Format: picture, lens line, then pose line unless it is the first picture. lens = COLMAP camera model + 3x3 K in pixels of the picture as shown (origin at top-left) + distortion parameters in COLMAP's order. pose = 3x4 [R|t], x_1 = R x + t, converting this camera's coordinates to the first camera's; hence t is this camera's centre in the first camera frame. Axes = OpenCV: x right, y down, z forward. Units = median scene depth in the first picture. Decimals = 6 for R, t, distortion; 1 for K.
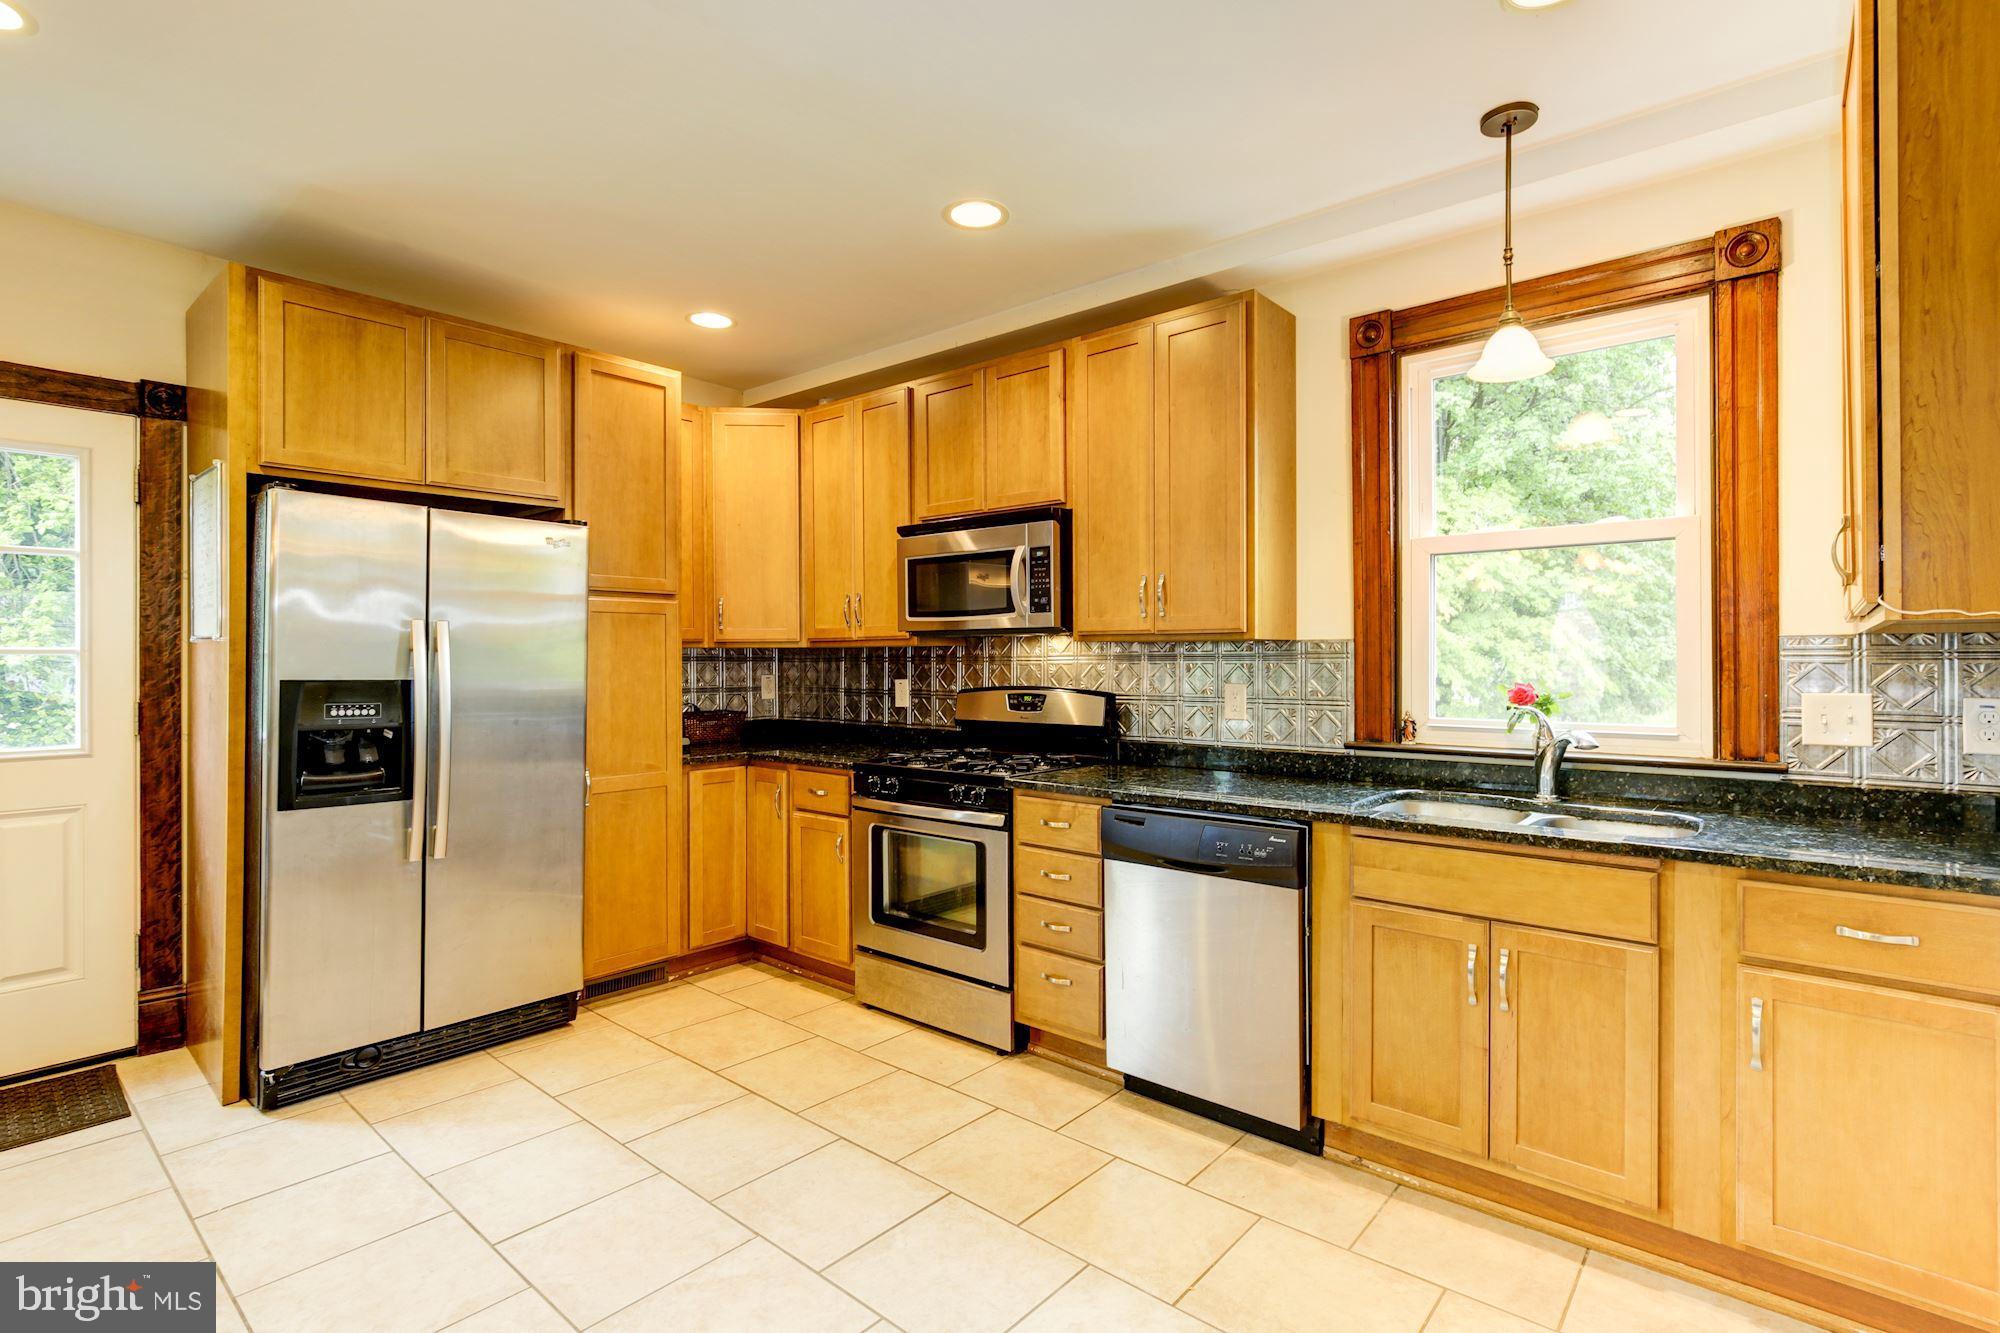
lens RADIAL K [[910.4, 0, 997.8], [0, 910.4, 656.7], [0, 0, 1]] dist [-0.013372, 0.003089]
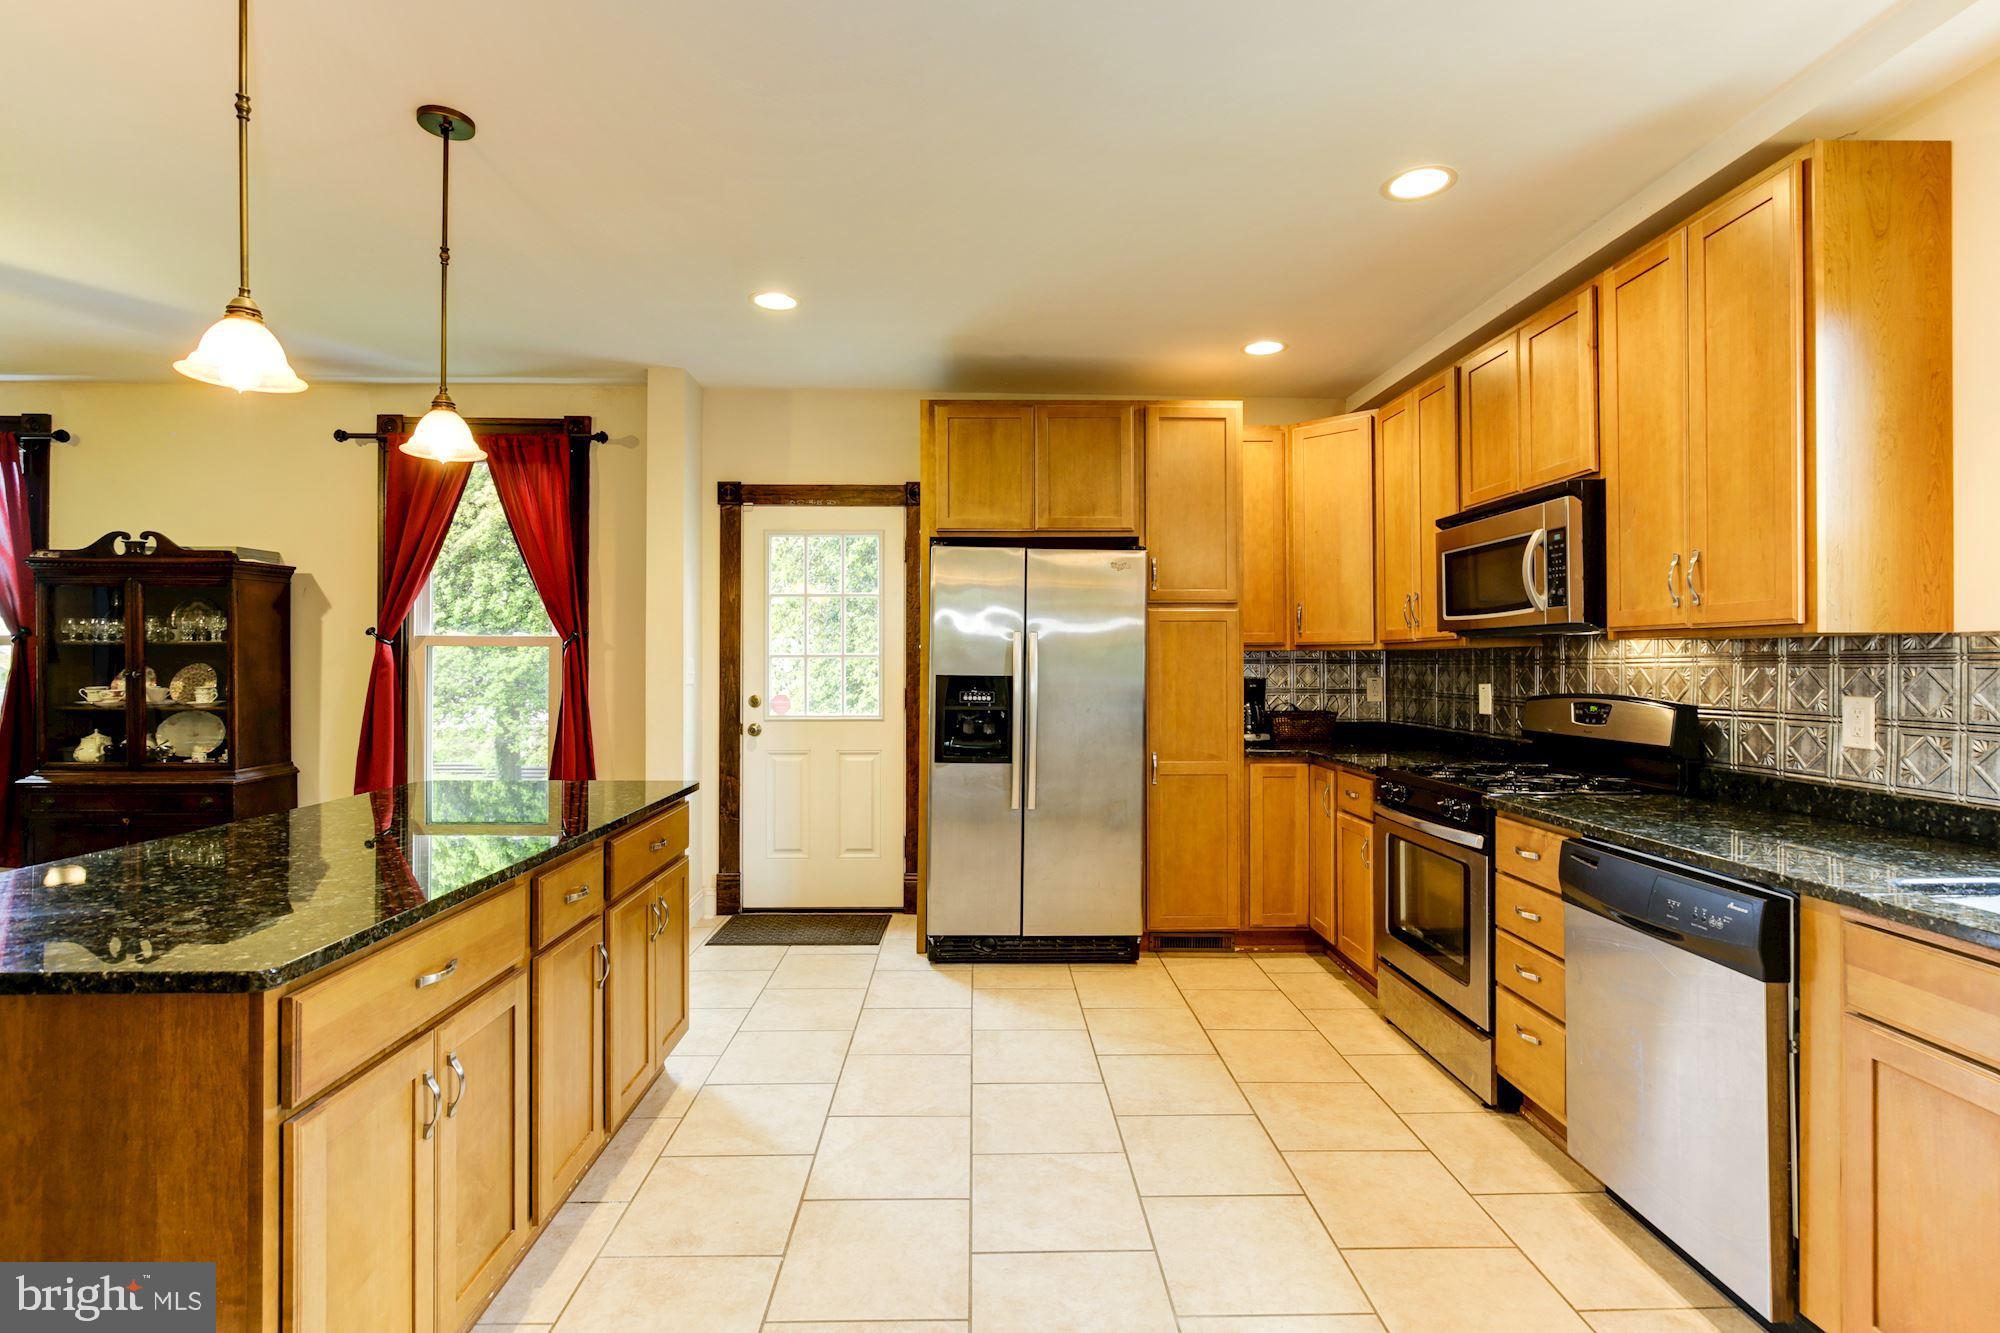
lens RADIAL K [[910.4, 0, 1019.1], [0, 910.4, 652.1], [0, 0, 1]] dist [-0.013372, 0.003089]
pose [[0.684518, -0.006050, -0.728970, 0.331280], [0.000367, 0.999968, -0.007954, 0.000639], [0.728995, 0.005177, 0.684499, 0.059791]]
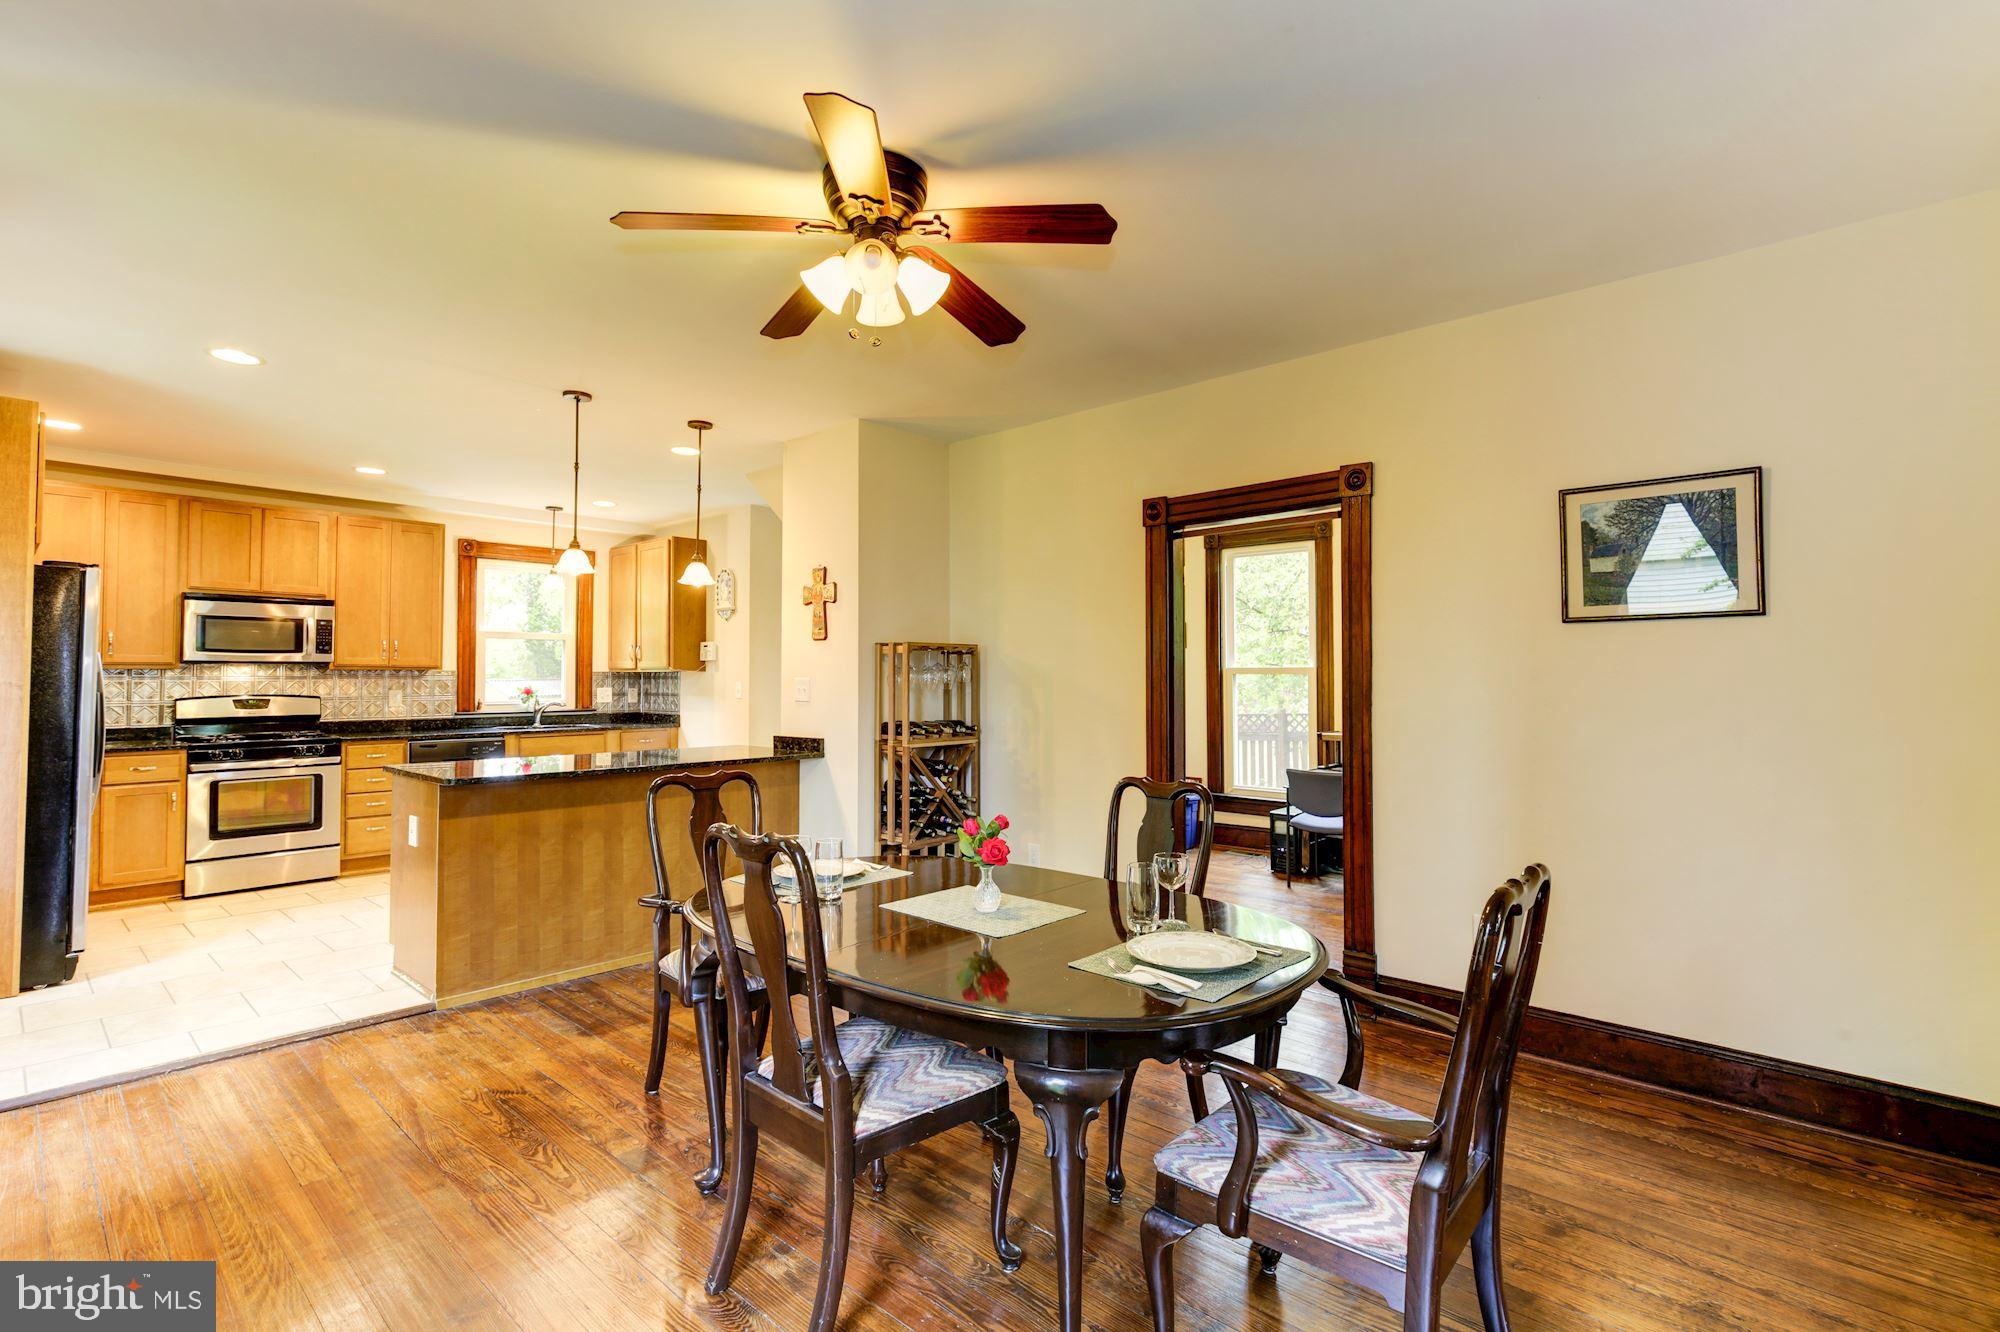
lens RADIAL K [[910.4, 0, 989.8], [0, 910.4, 654.1], [0, 0, 1]] dist [-0.013372, 0.003089]
pose [[0.047531, 0.025655, 0.998540, -1.850863], [-0.002750, 0.999670, -0.025553, -0.003846], [-0.998866, -0.001531, 0.047586, -0.502839]]
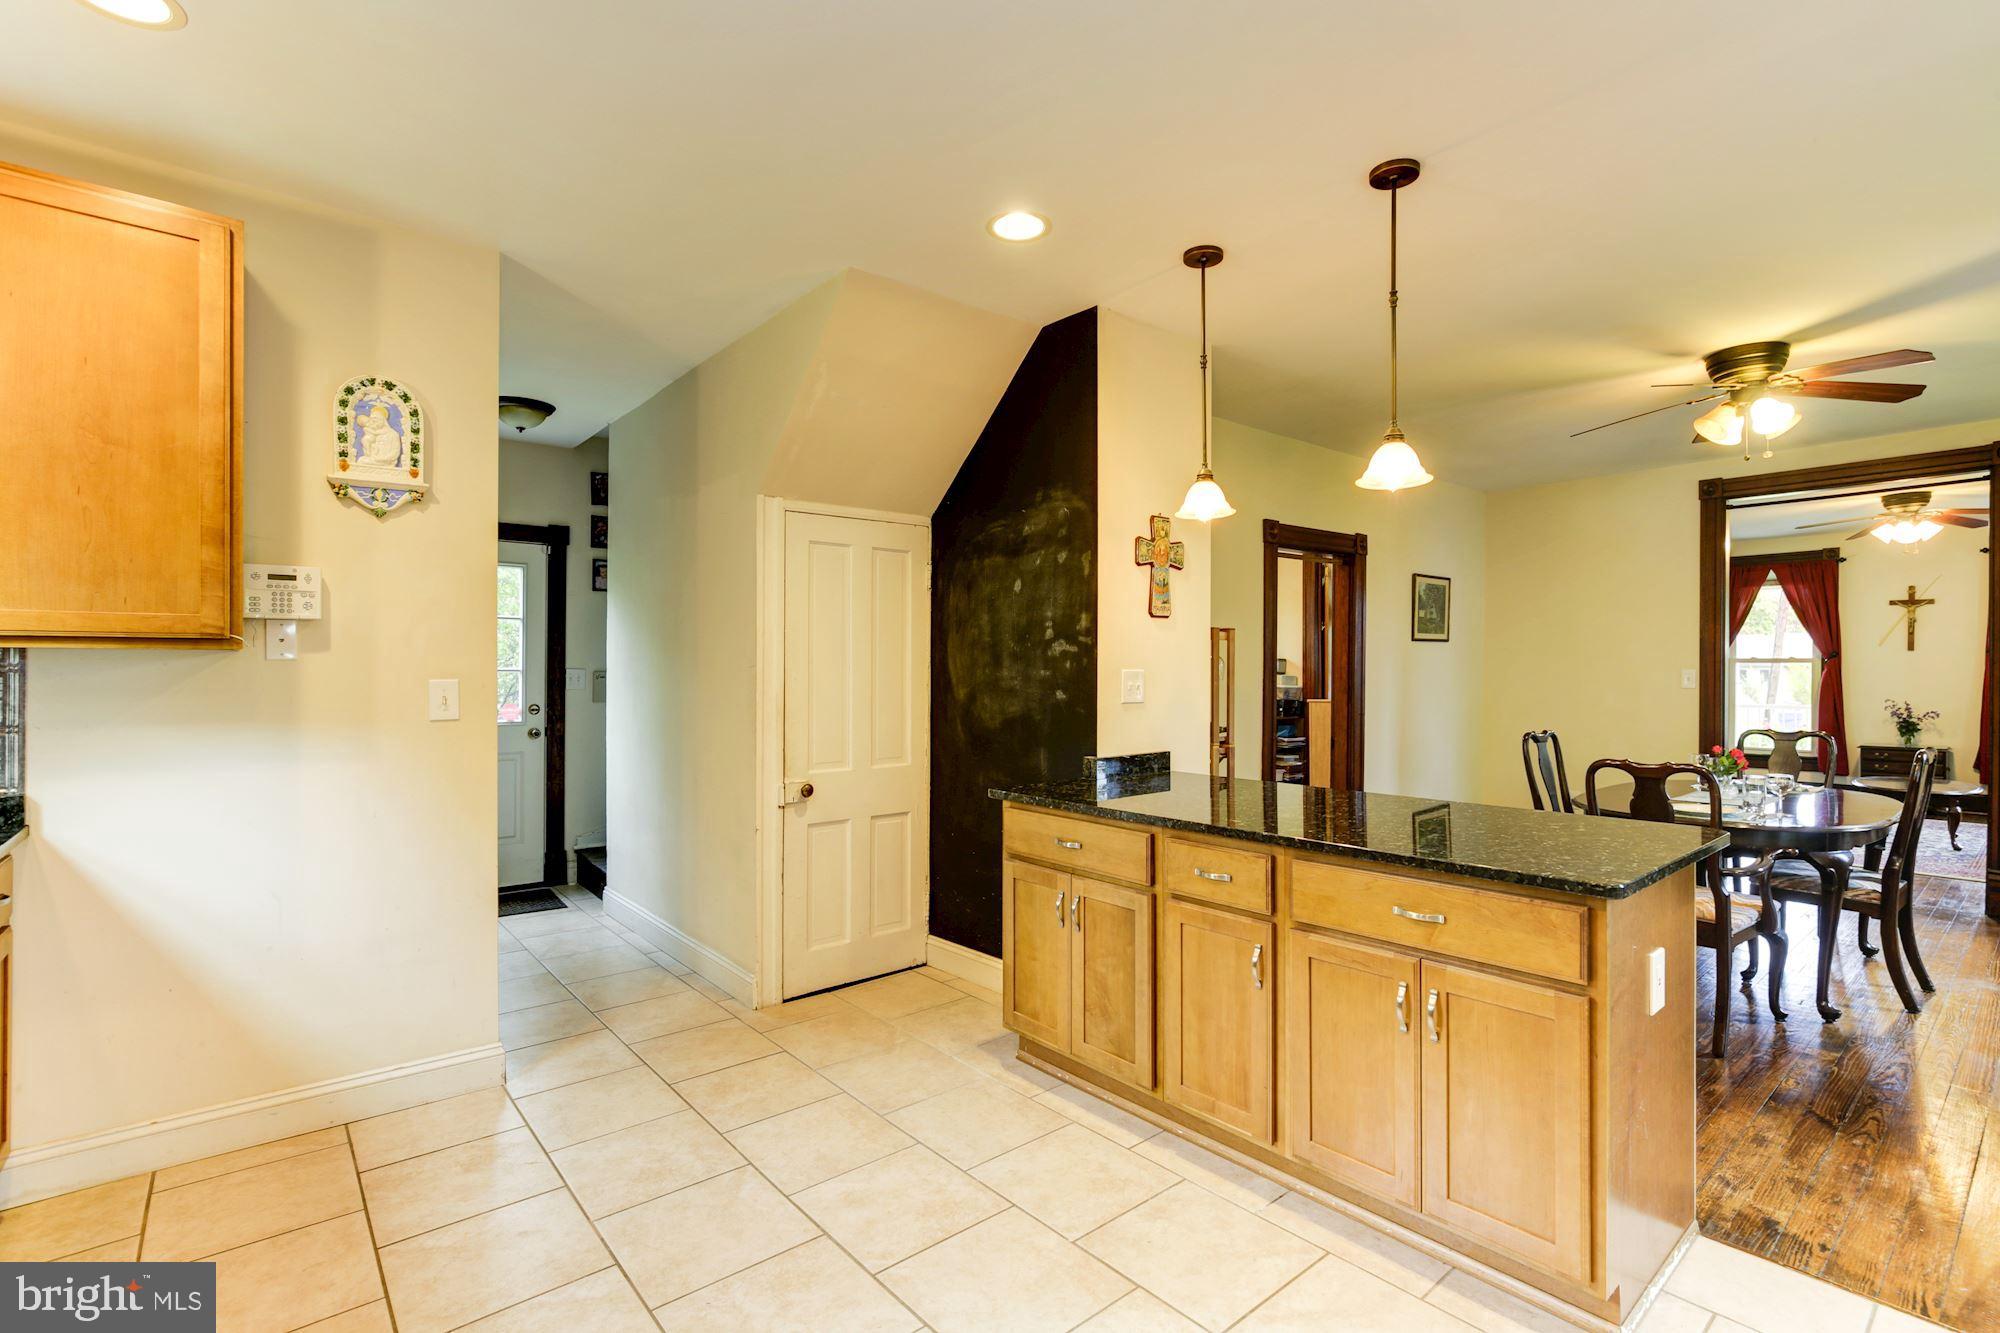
lens RADIAL K [[910.4, 0, 1015.8], [0, 910.4, 673.5], [0, 0, 1]] dist [-0.013372, 0.003089]
pose [[-0.983733, -0.002305, 0.179620, -0.307415], [-0.001675, 0.999992, 0.003662, -0.000706], [-0.179627, 0.003302, -0.983729, 1.037604]]
